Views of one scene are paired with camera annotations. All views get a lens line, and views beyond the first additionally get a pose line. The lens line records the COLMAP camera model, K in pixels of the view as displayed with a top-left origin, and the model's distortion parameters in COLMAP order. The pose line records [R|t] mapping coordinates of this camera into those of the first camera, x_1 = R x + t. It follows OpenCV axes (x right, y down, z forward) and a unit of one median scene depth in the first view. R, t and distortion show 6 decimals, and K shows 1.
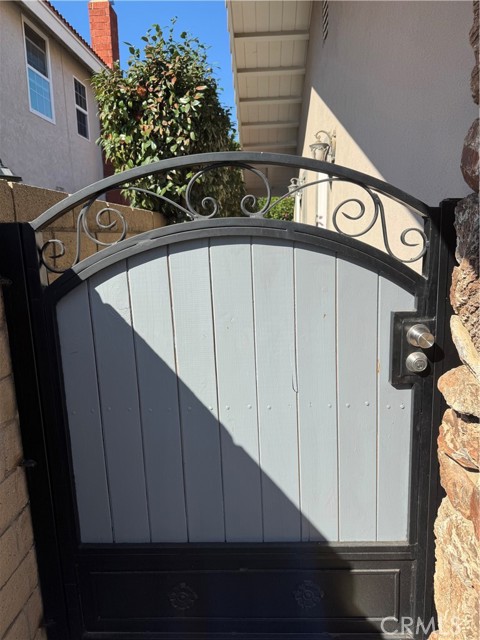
lens RADIAL K [[453.8, 0, 240.7], [0, 453.8, 319.8], [0, 0, 1]] dist [-0.000727, -0.000971]
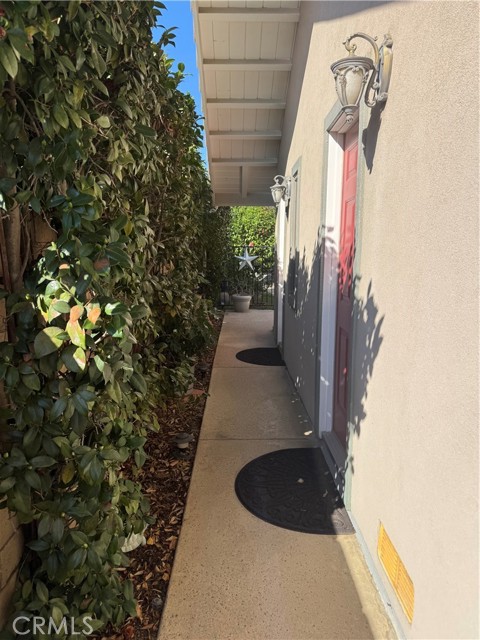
lens RADIAL K [[453.8, 0, 239.9], [0, 453.8, 318.7], [0, 0, 1]] dist [-0.000727, -0.000971]
pose [[0.998210, 0.019450, 0.056558, 0.022539], [-0.017208, 0.999057, -0.039865, -0.063549], [-0.057280, 0.038820, 0.997603, 0.318703]]
